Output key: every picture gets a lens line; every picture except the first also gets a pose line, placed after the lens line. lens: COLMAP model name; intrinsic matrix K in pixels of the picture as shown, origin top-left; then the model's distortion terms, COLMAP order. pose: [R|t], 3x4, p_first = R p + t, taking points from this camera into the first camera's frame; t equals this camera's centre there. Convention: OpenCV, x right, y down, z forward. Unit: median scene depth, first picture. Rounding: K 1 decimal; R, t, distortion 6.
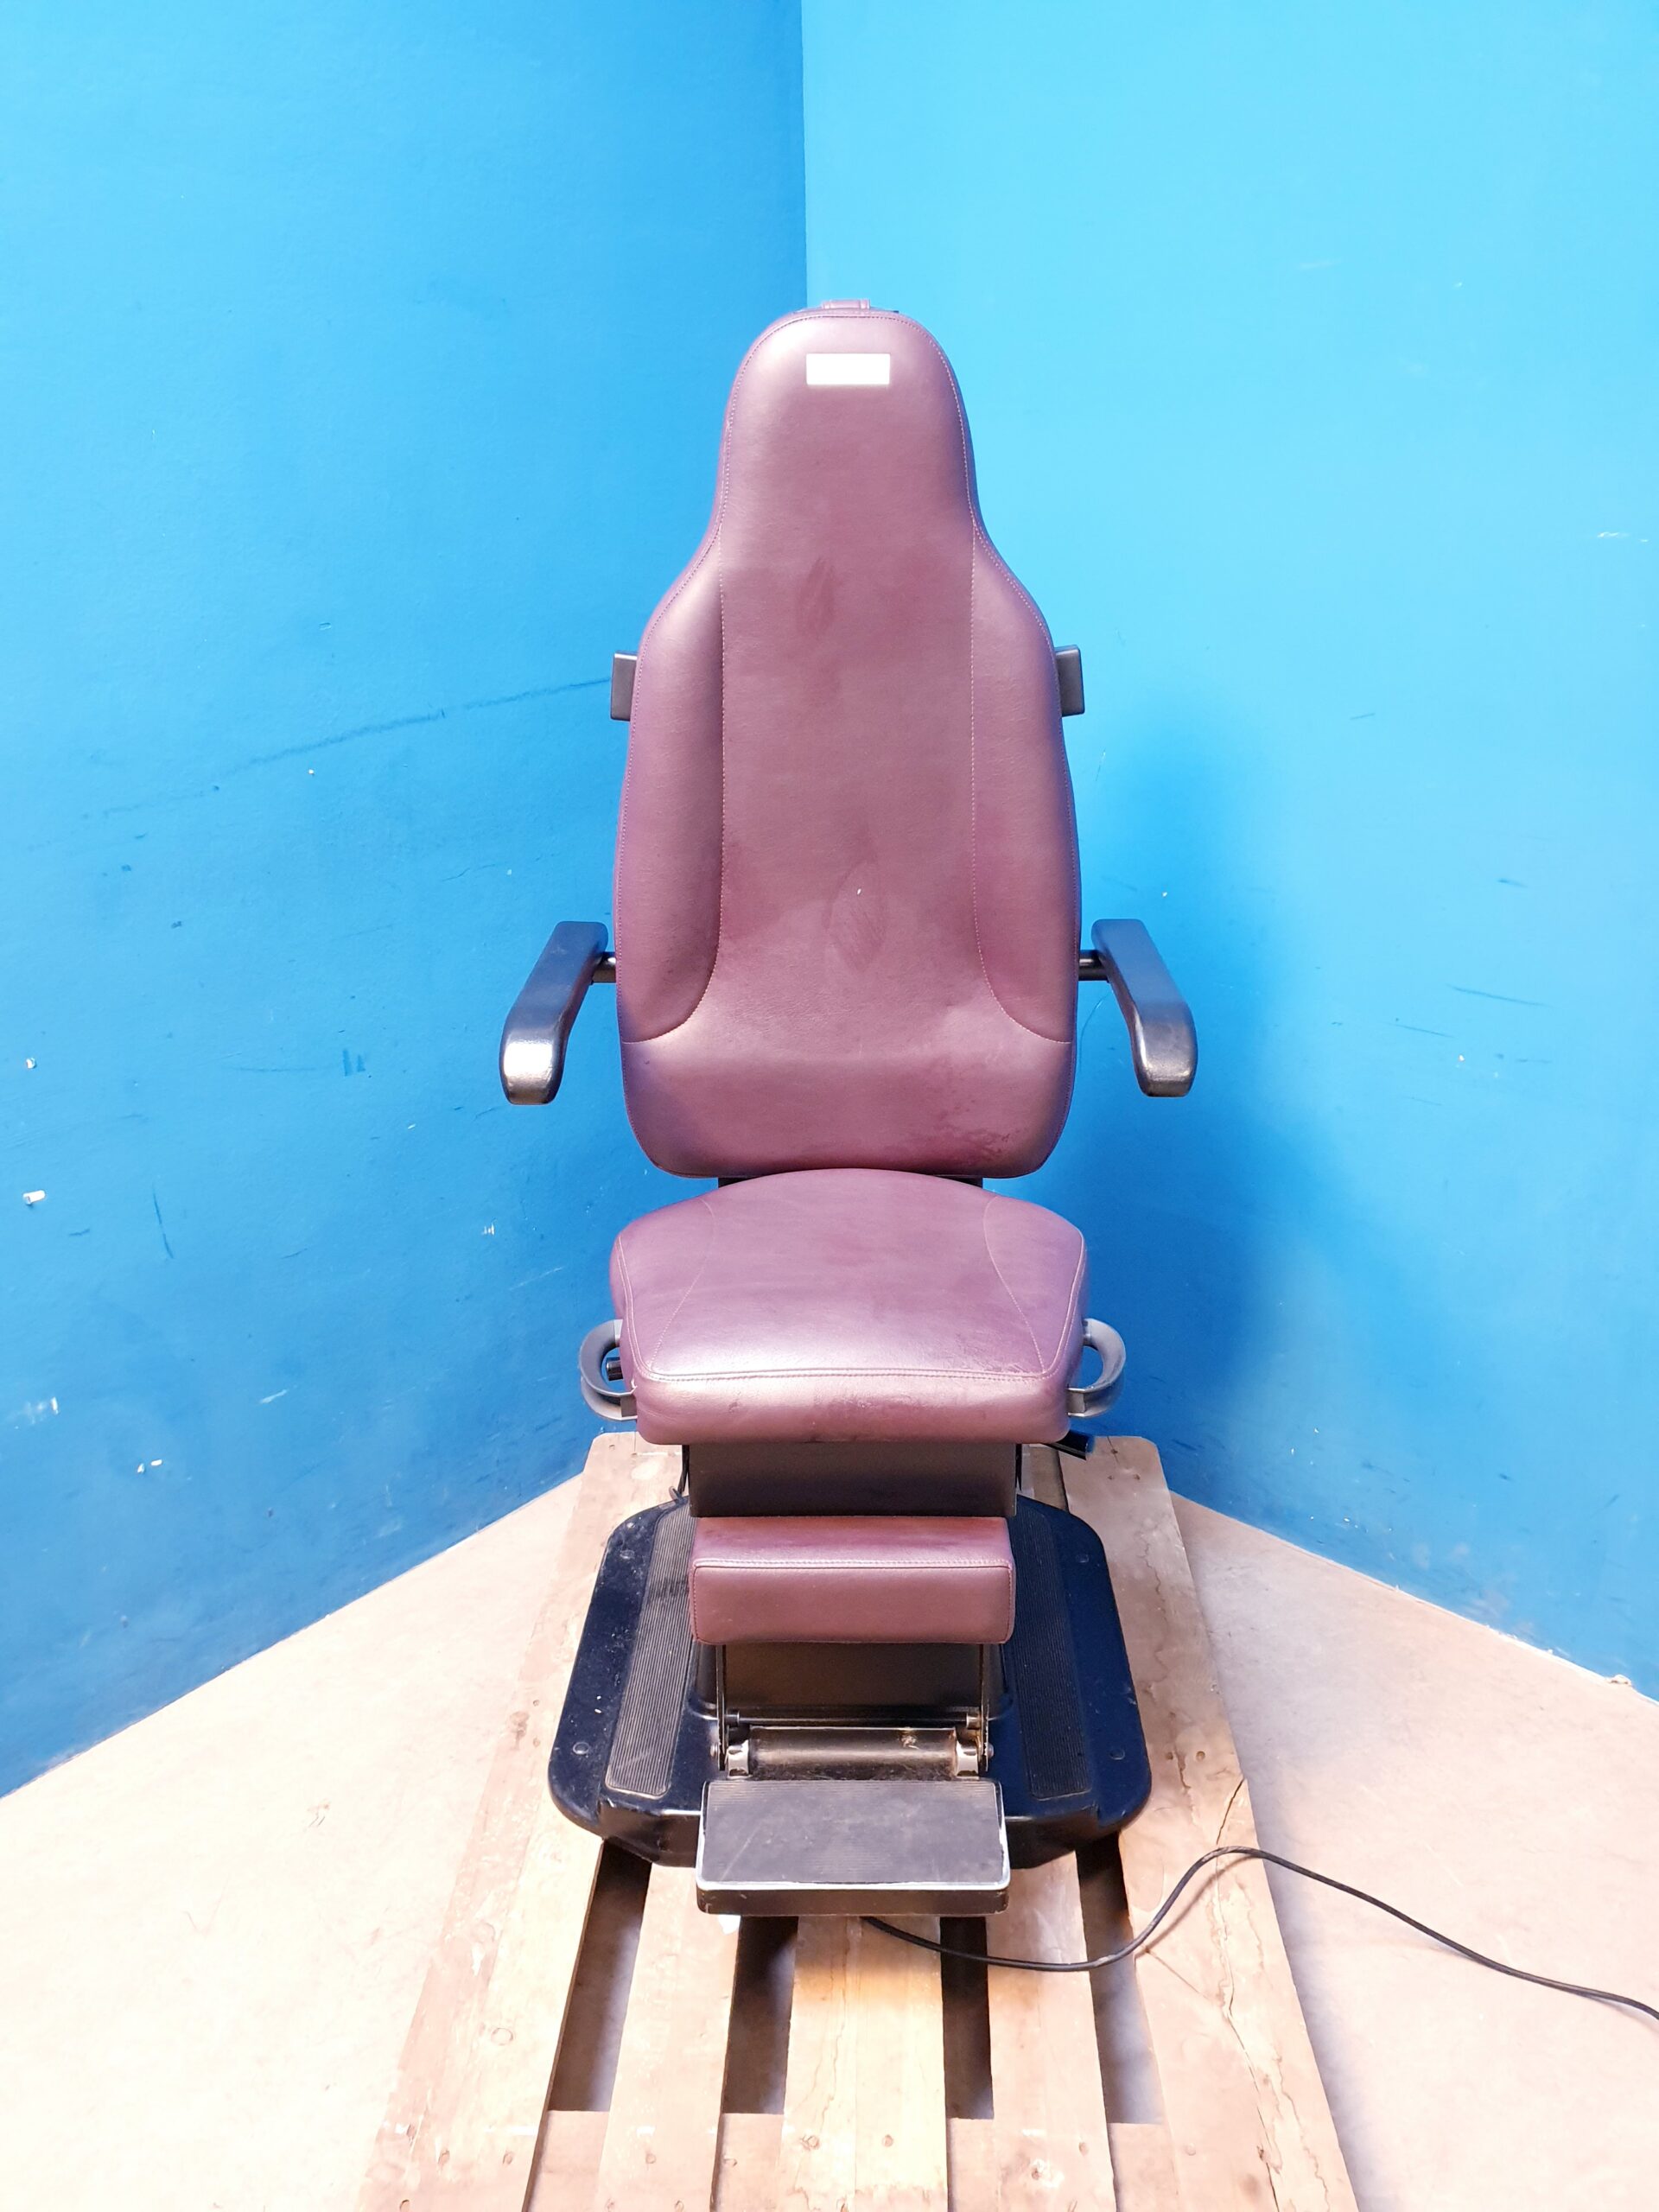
lens RADIAL K [[1751.2, 0, 843.7], [0, 1751.2, 1101.3], [0, 0, 1]] dist [-0.019549, 0.052738]
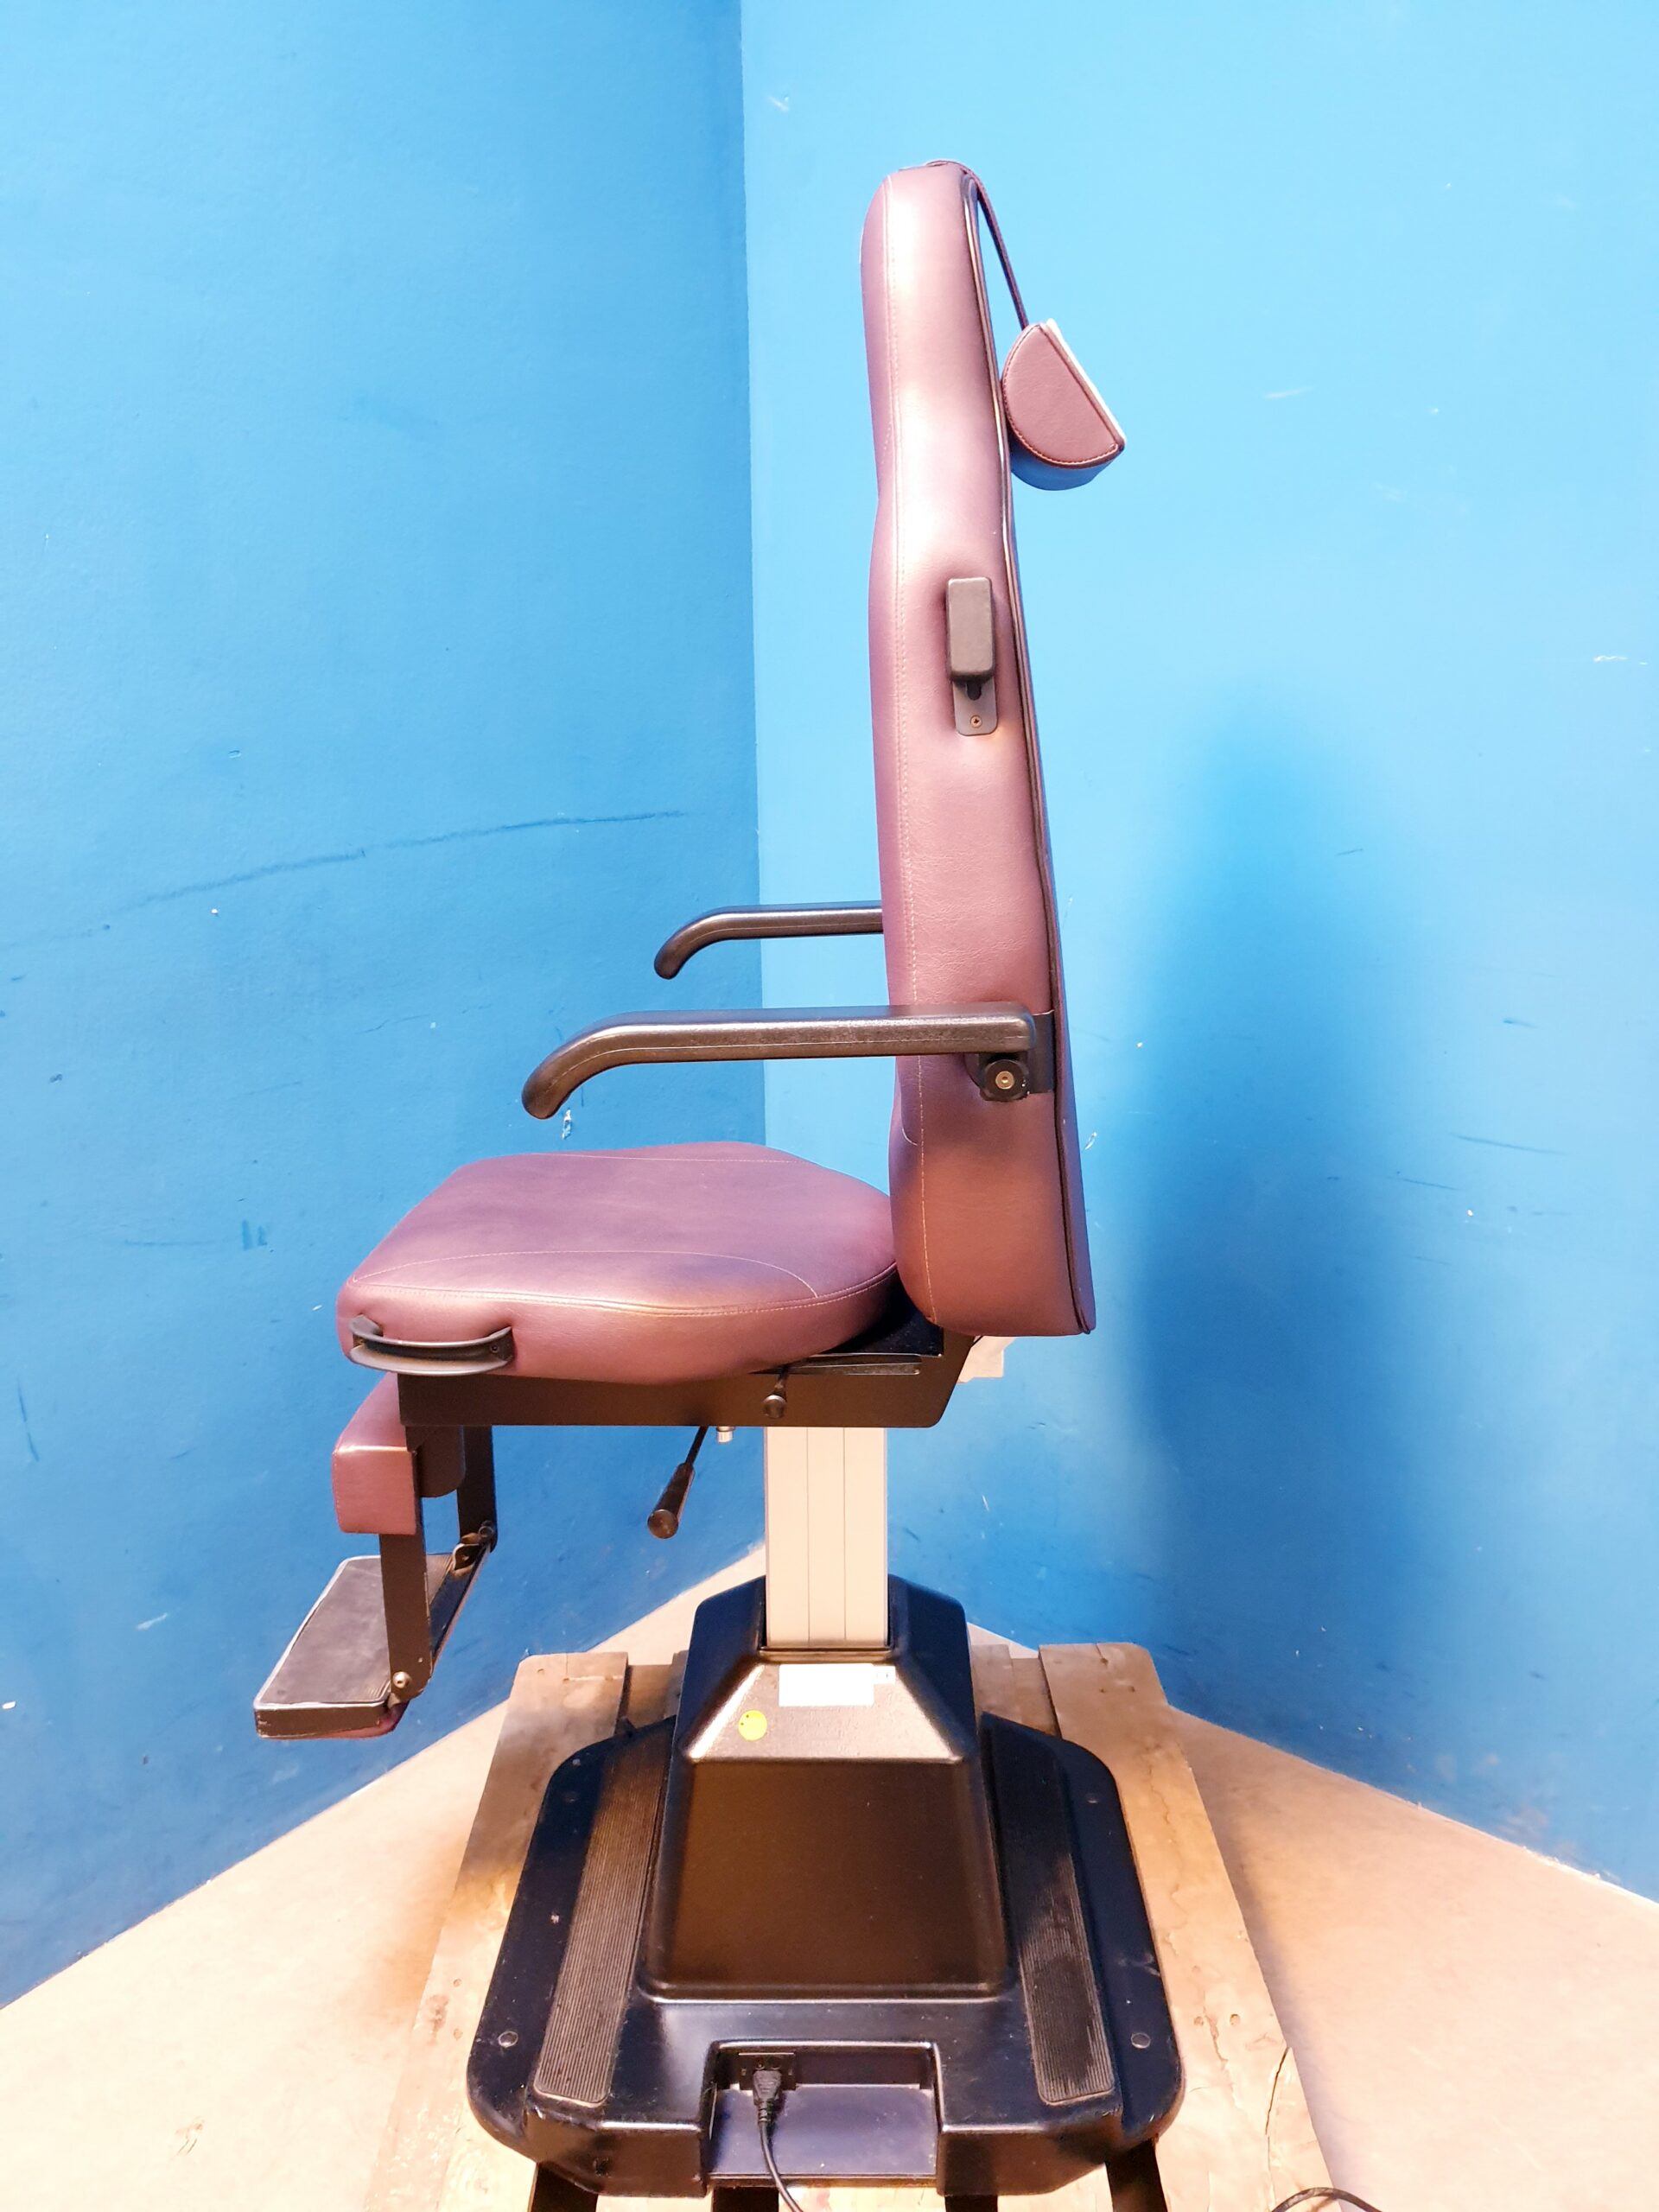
lens RADIAL K [[1751.2, 0, 856.8], [0, 1751.2, 1099.8], [0, 0, 1]] dist [-0.019549, 0.052738]
pose [[0.998232, -0.009732, 0.058640, -0.028232], [0.016371, 0.993365, -0.113837, 0.017808], [-0.057143, 0.114596, 0.991767, 0.099238]]
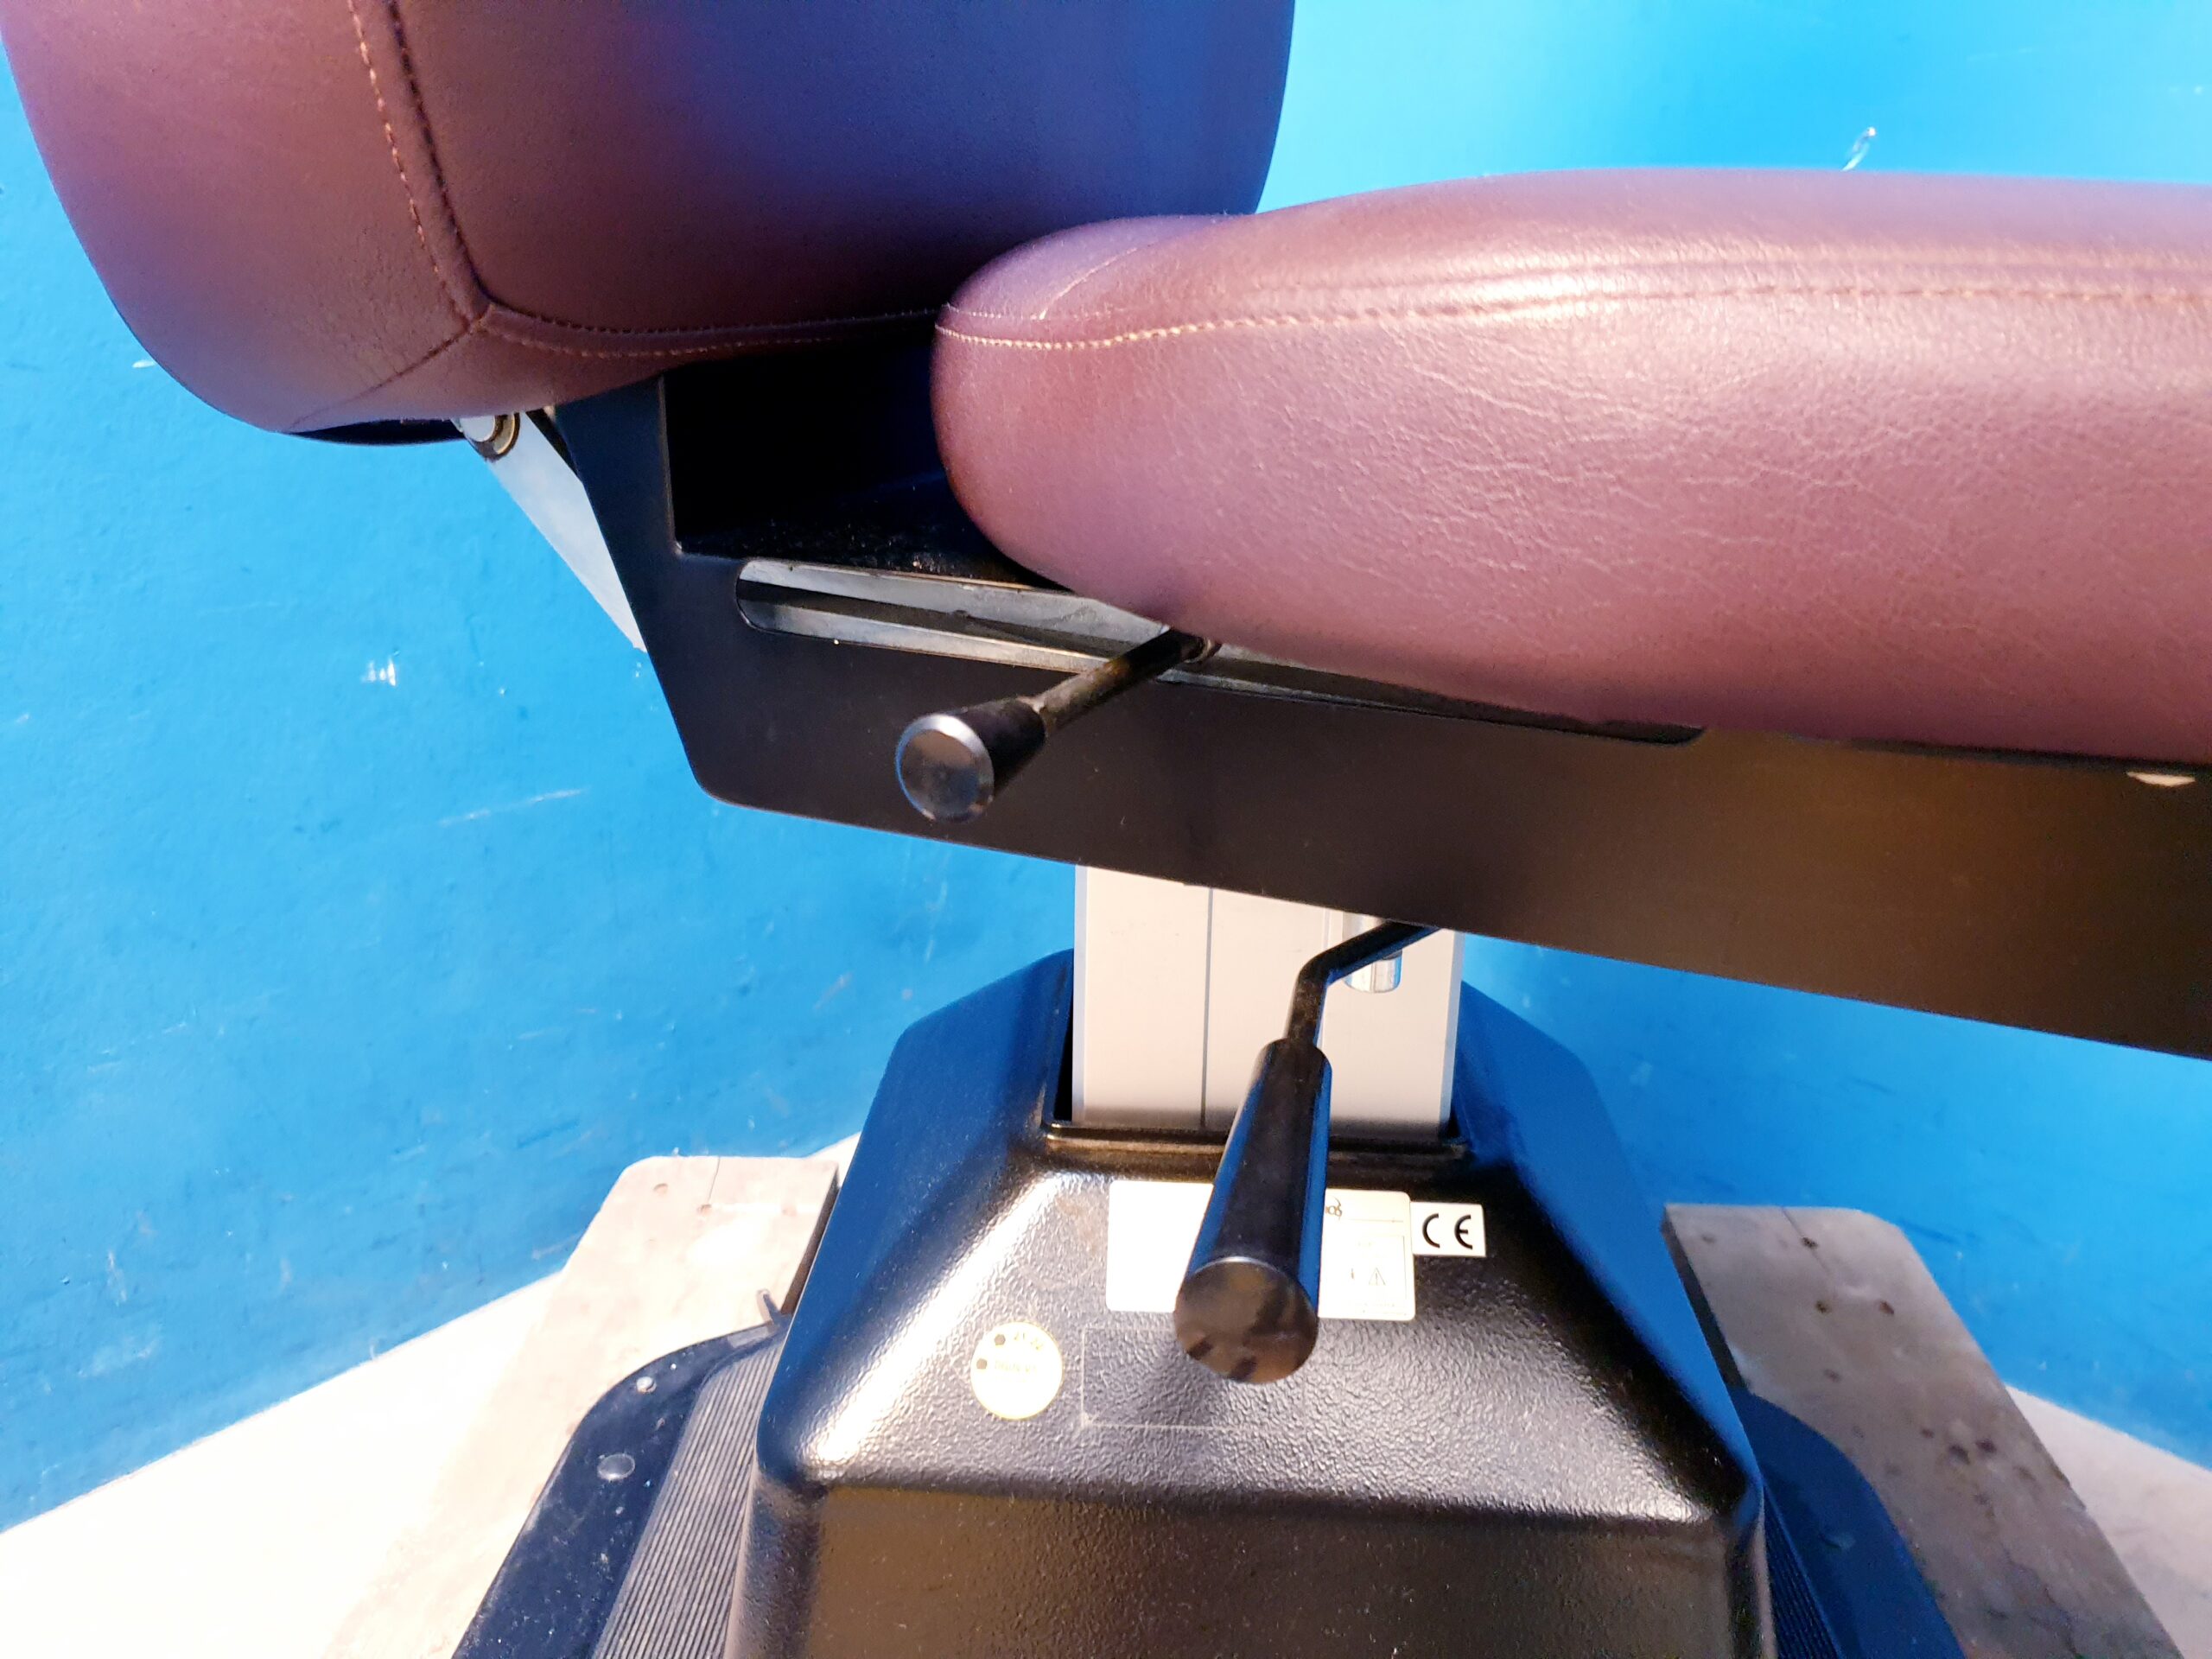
lens RADIAL K [[1751.2, 0, 1090.0], [0, 1751.2, 827.9], [0, 0, 1]] dist [-0.019549, 0.052738]
pose [[0.998924, 0.033781, -0.031784, -0.015470], [-0.034332, 0.999267, -0.016963, 0.141775], [0.031188, 0.018036, 0.999351, 0.711957]]
